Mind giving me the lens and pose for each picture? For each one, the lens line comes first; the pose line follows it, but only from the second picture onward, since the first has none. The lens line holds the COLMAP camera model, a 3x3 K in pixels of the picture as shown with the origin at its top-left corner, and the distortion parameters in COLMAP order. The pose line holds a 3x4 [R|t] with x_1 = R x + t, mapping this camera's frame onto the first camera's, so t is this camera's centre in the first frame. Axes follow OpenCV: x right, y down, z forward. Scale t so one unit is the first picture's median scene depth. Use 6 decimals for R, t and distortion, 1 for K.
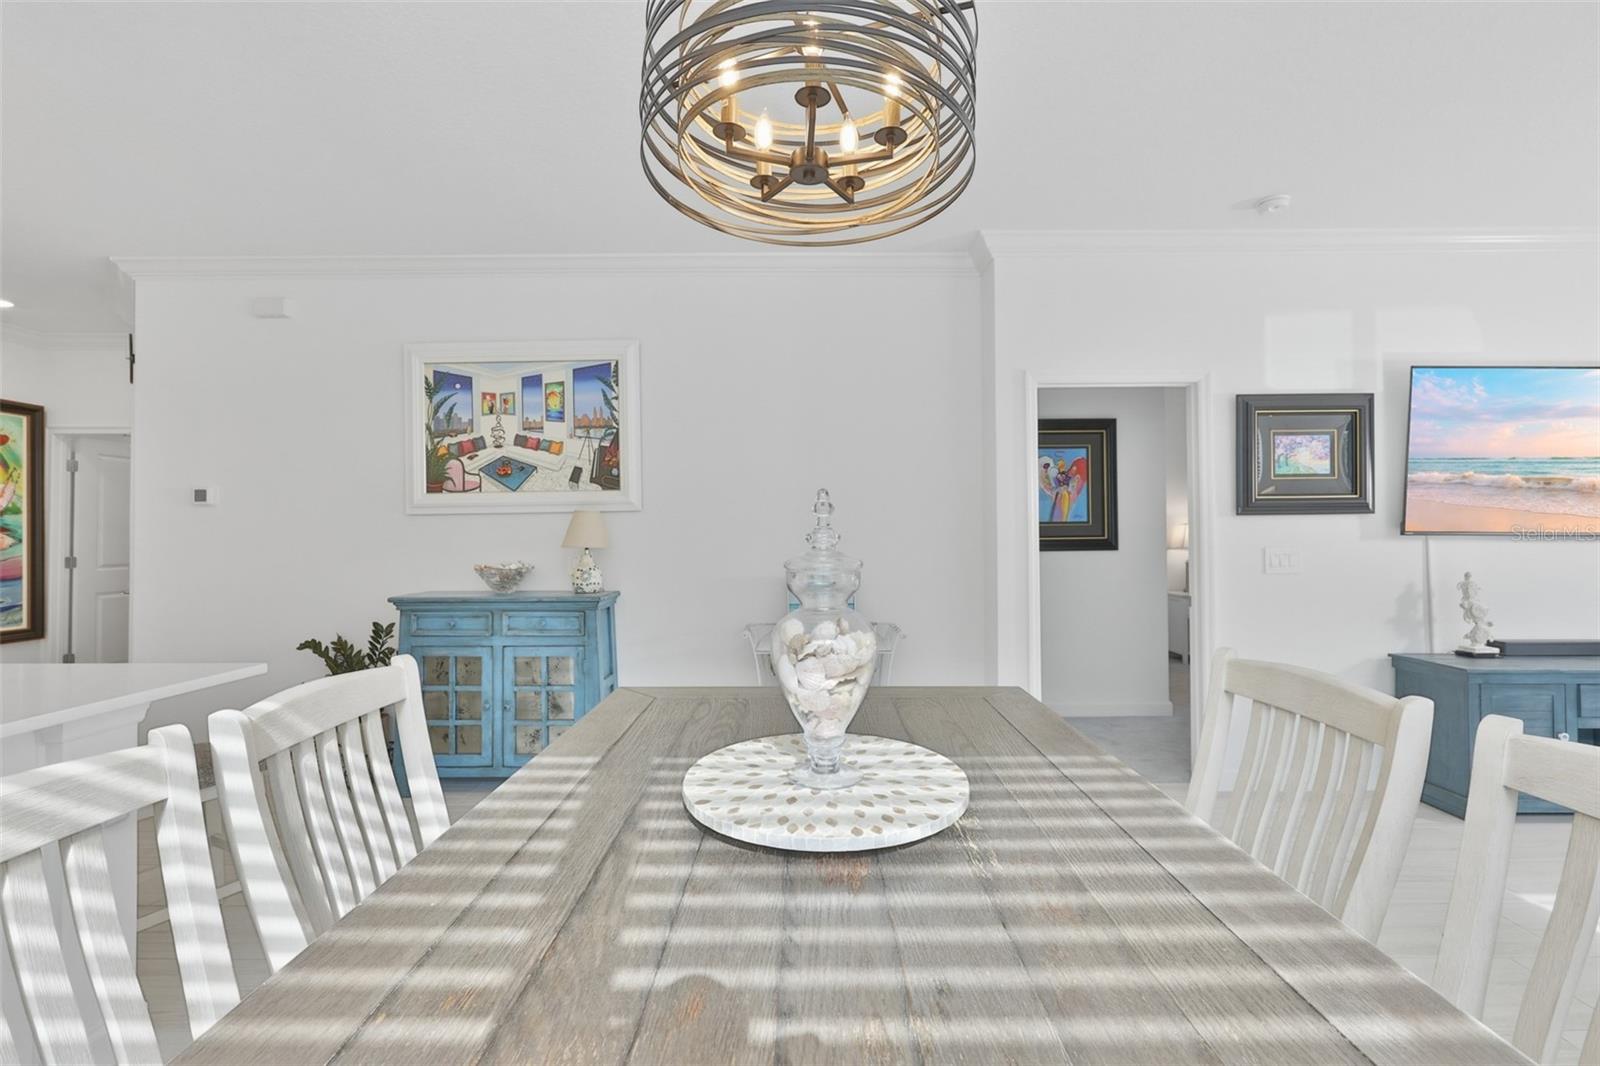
lens RADIAL K [[695.1, 0, 794.5], [0, 695.1, 540.4], [0, 0, 1]] dist [-0.000941, 0.000150]
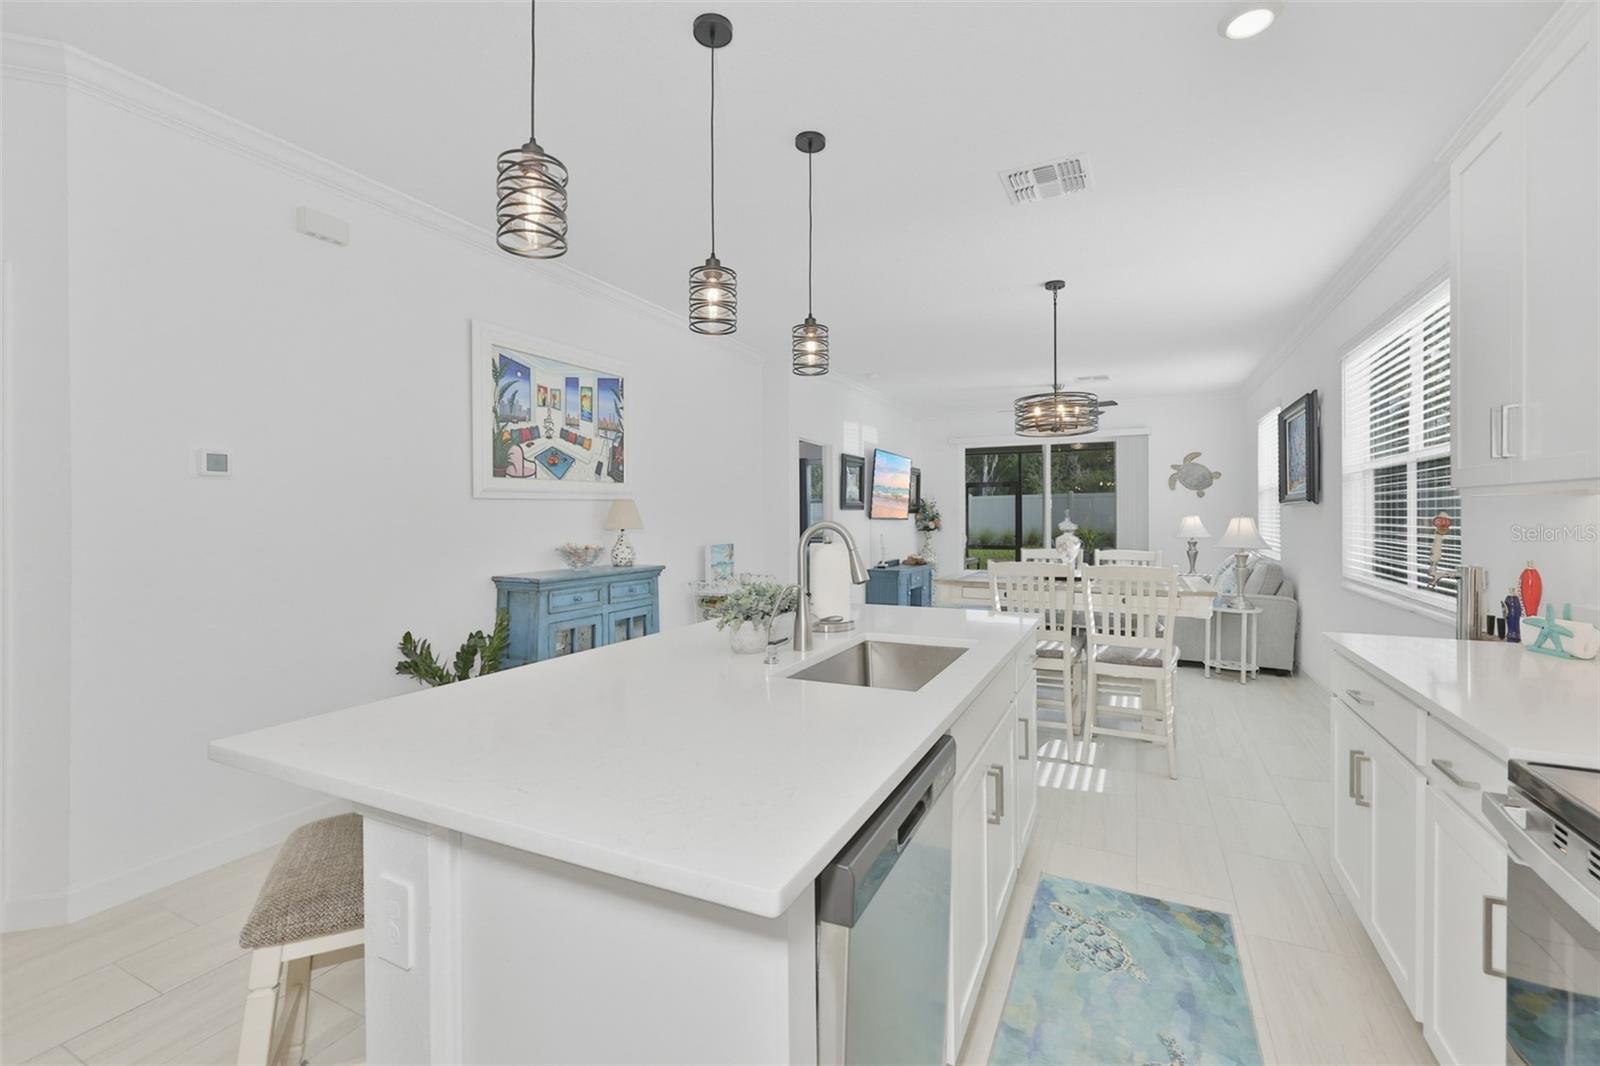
lens RADIAL K [[695.1, 0, 794.5], [0, 695.1, 540.4], [0, 0, 1]] dist [-0.000941, 0.000150]
pose [[0.437749, -0.028203, 0.898655, -1.236346], [0.008076, 0.999591, 0.027436, -0.001467], [-0.899061, -0.004753, 0.437798, 0.182876]]
